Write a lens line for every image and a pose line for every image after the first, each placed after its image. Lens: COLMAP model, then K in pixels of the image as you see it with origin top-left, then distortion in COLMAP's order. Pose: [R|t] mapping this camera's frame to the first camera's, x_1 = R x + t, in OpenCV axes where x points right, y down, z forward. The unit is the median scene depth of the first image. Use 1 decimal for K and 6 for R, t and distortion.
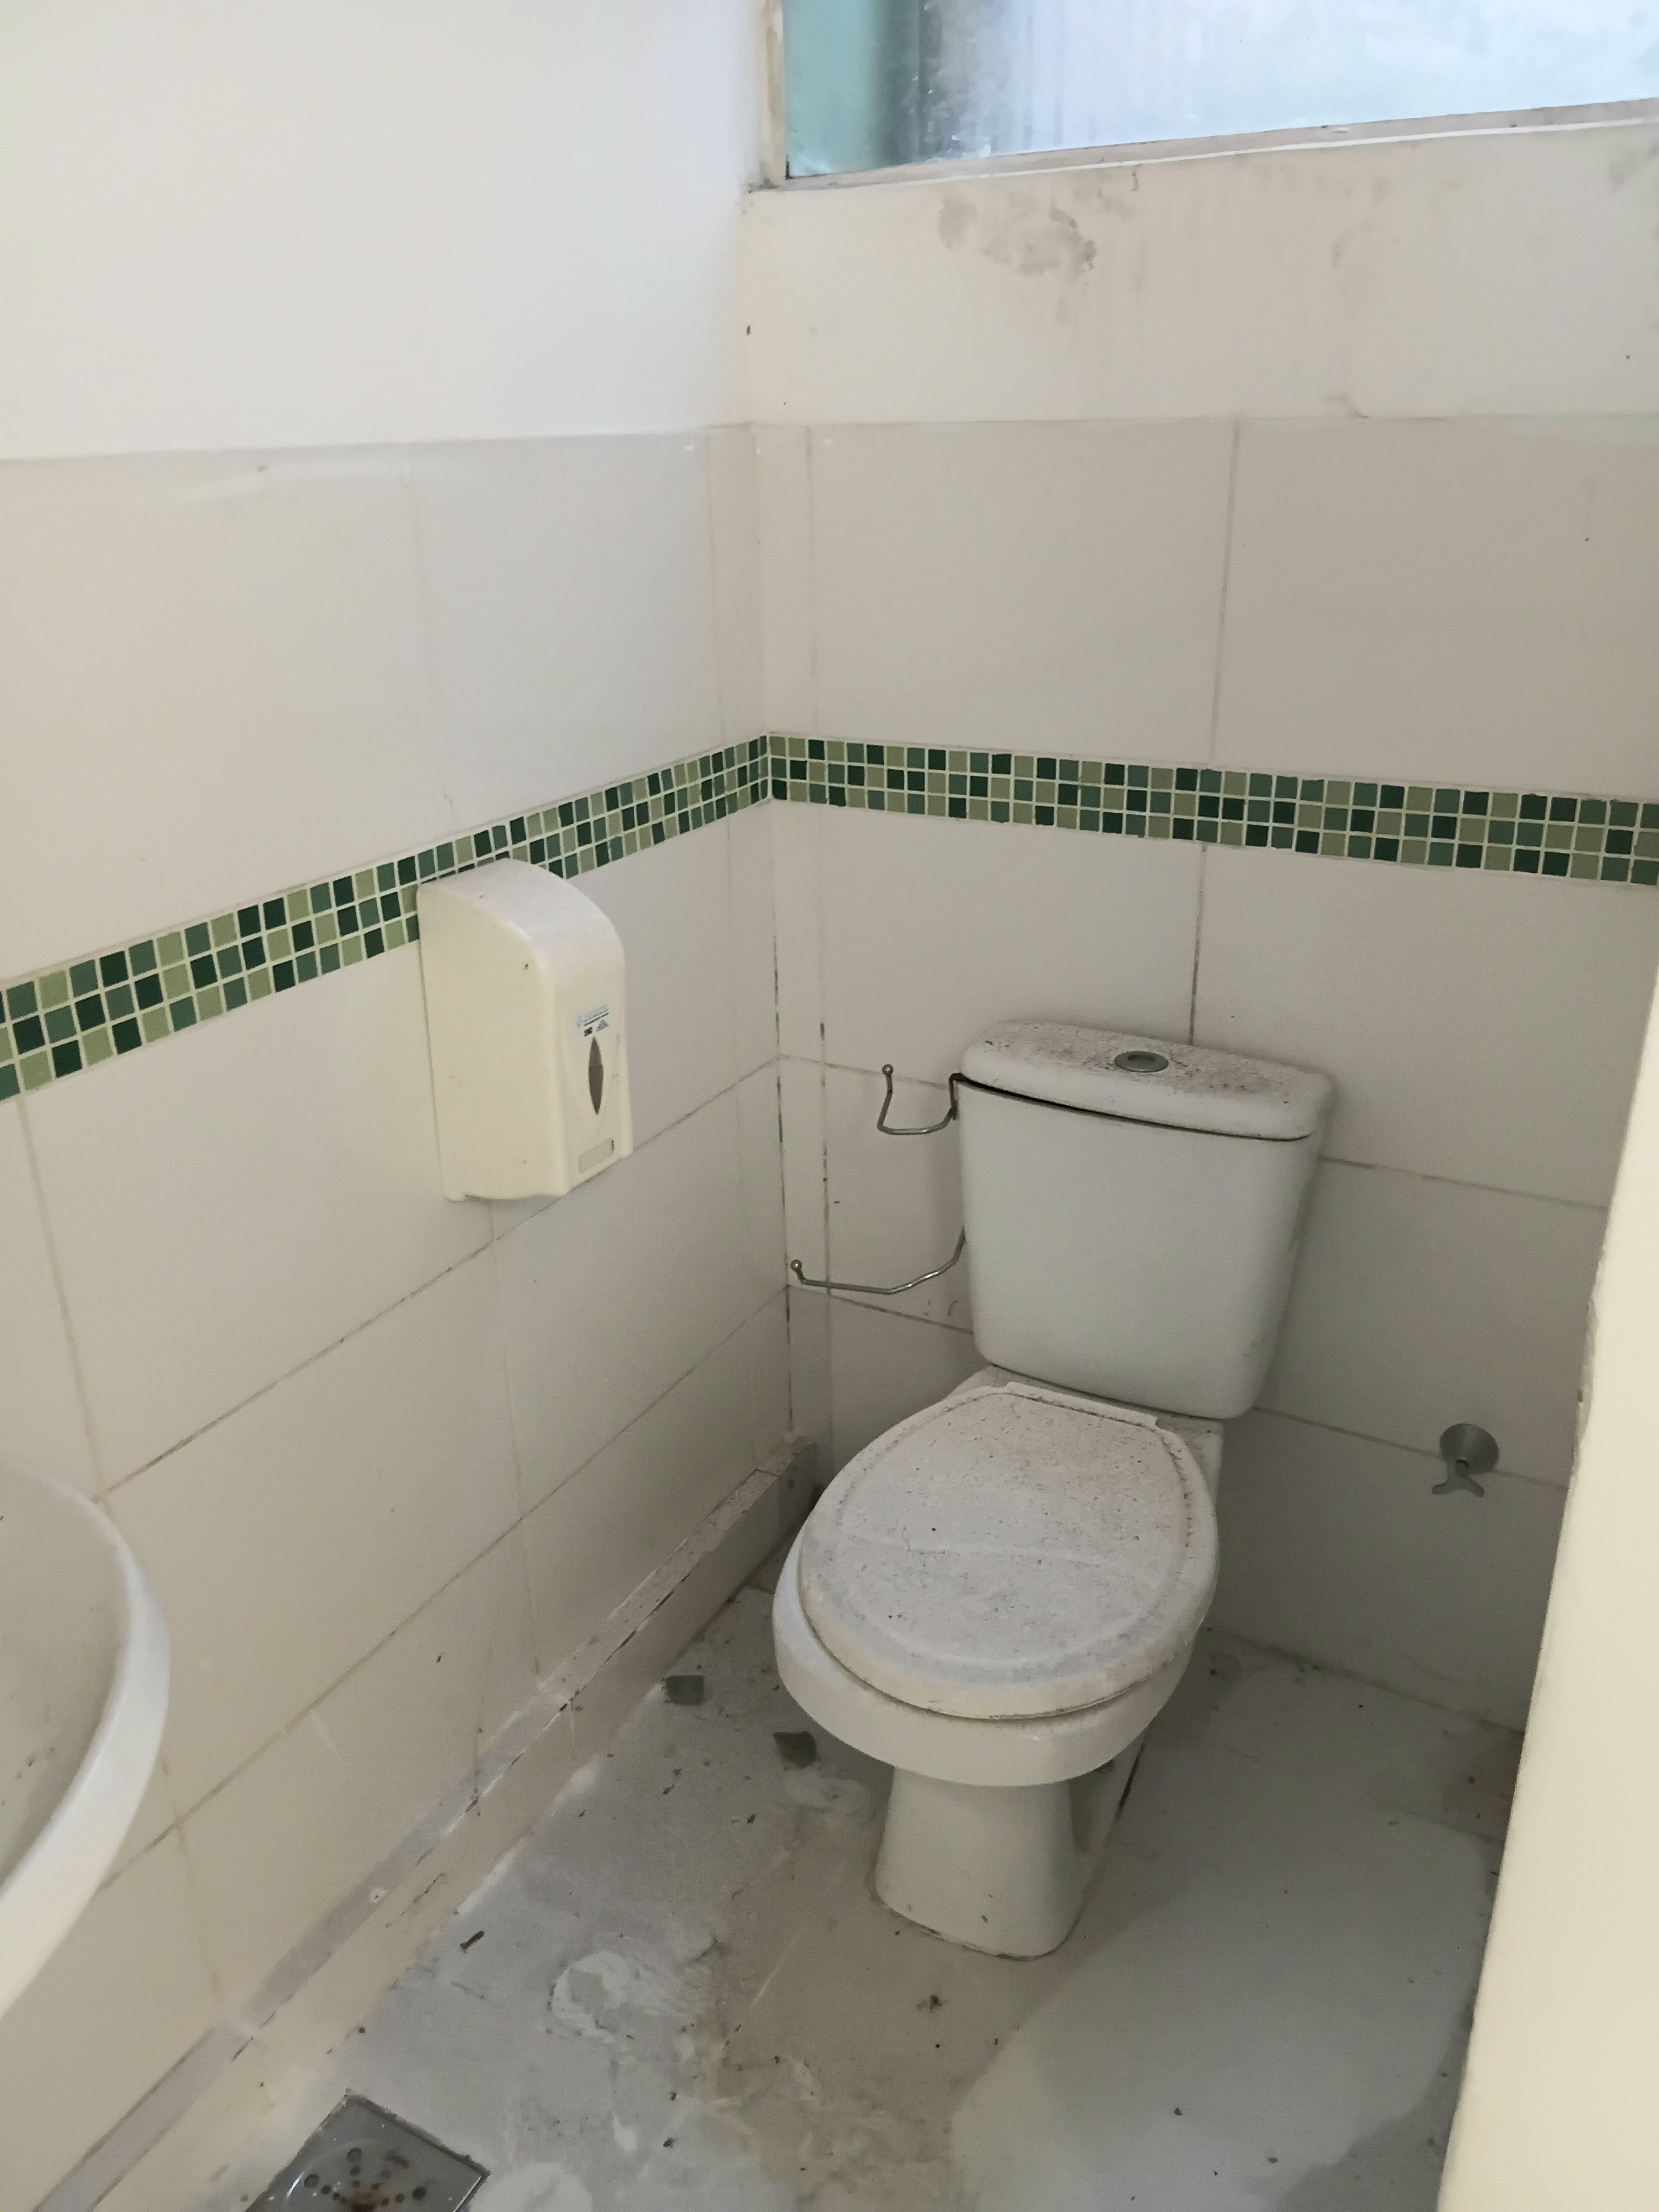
lens RADIAL K [[1675.5, 0, 829.5], [0, 1675.5, 1106.0], [0, 0, 1]] dist [0.094566, -0.195736]
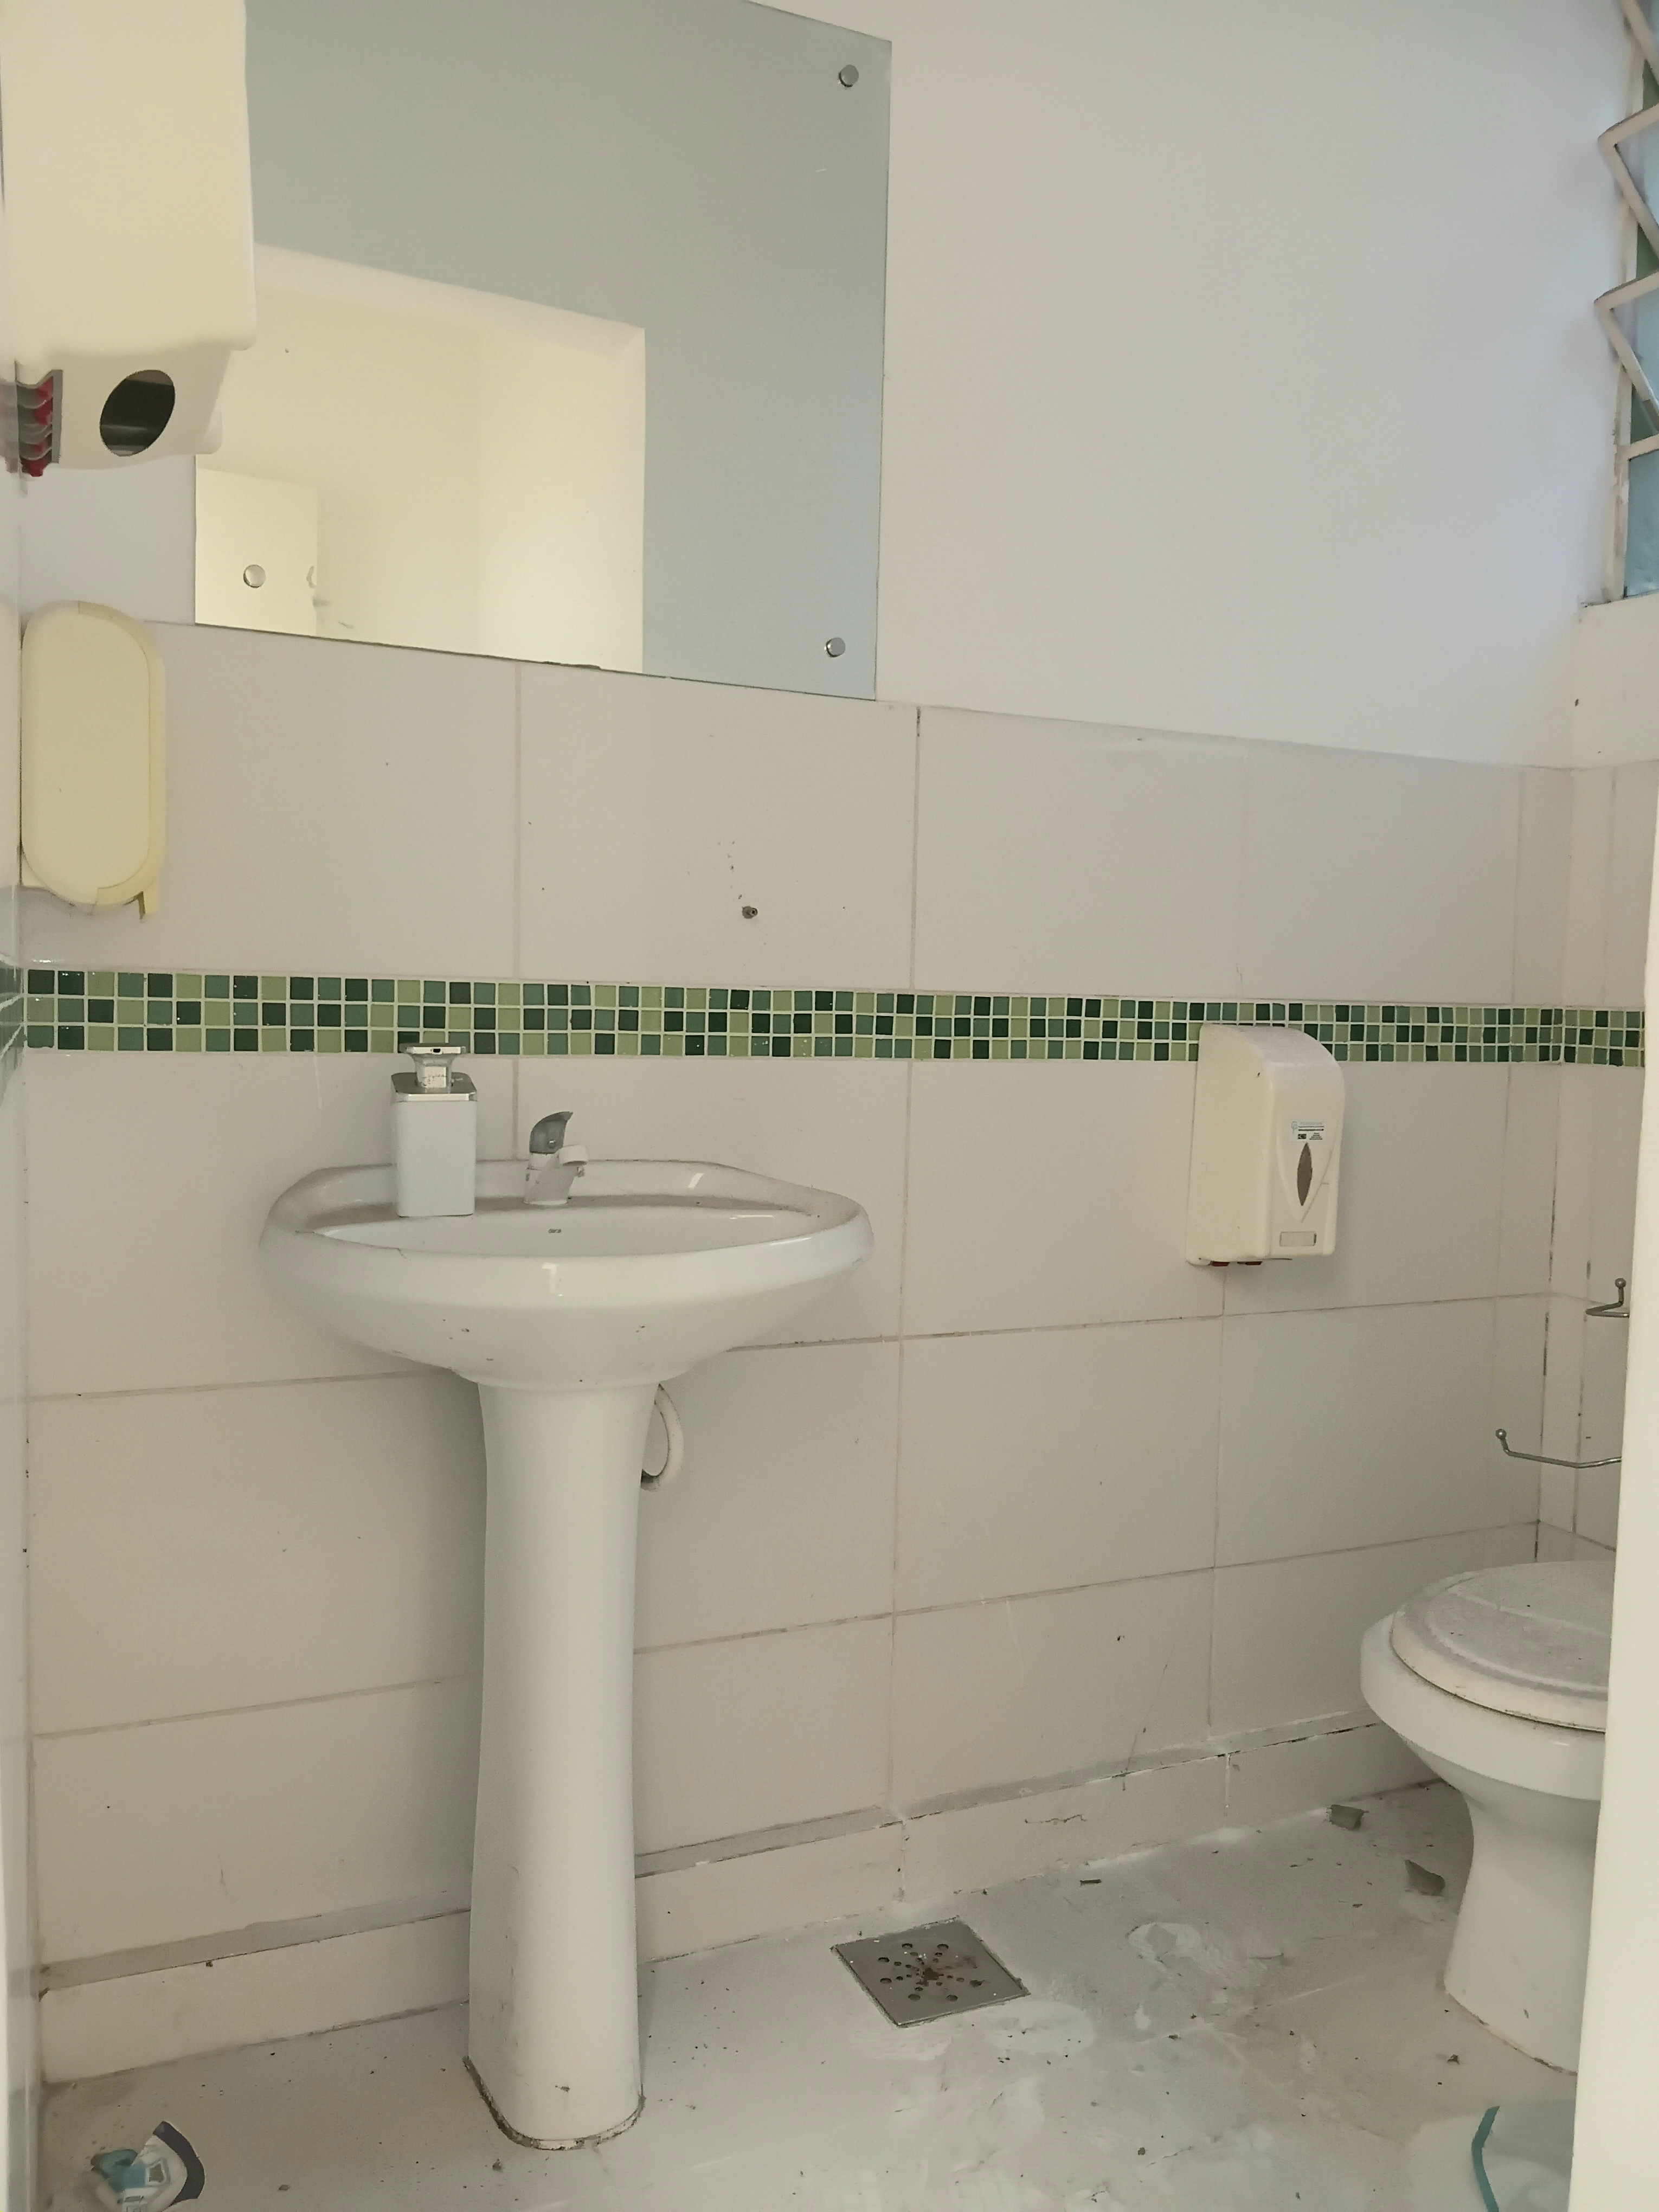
lens RADIAL K [[1675.5, 0, 829.5], [0, 1675.5, 1106.0], [0, 0, 1]] dist [0.094566, -0.195736]
pose [[0.794985, 0.079207, -0.601436, 0.333284], [-0.269333, 0.934450, -0.232944, 0.318842], [0.543561, 0.347173, 0.764207, -0.220086]]
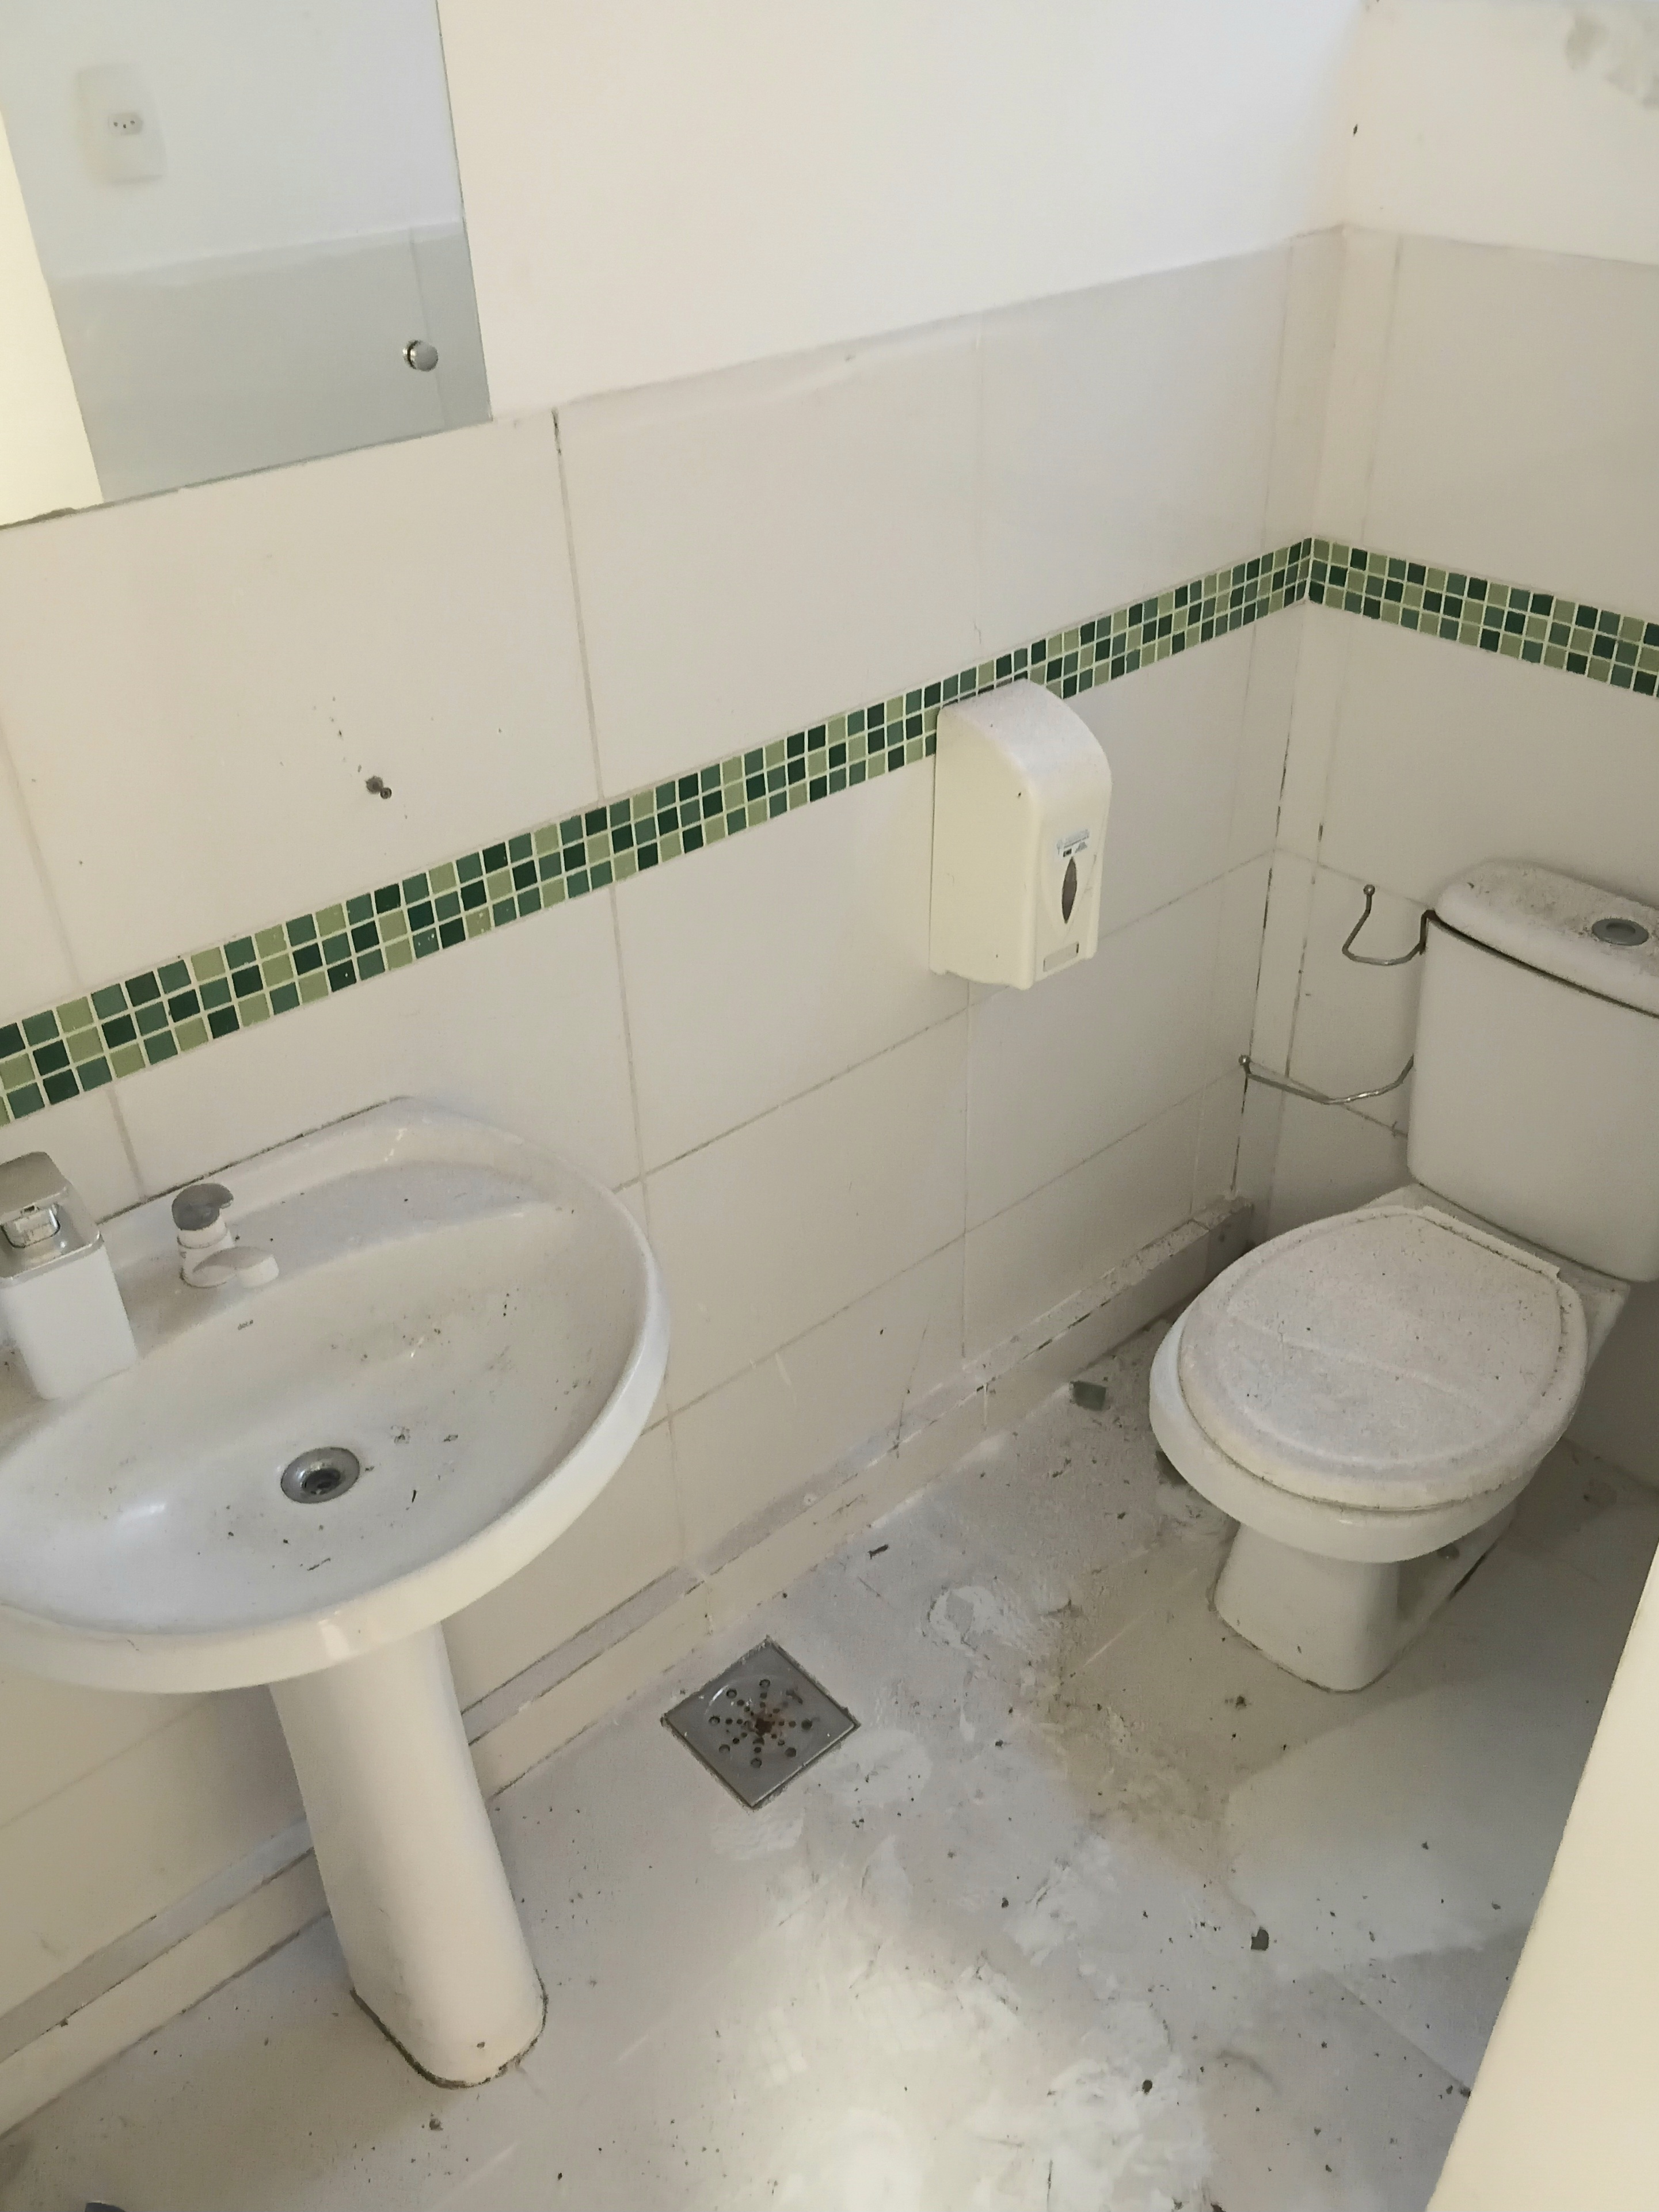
lens RADIAL K [[1777.9, 0, 829.5], [0, 1777.9, 1106.0], [0, 0, 1]] dist [0.113918, -0.250650]
pose [[0.939598, 0.184627, -0.288215, 0.076532], [-0.119262, 0.965874, 0.229923, -0.125619], [0.320829, -0.181662, 0.929552, -0.181927]]
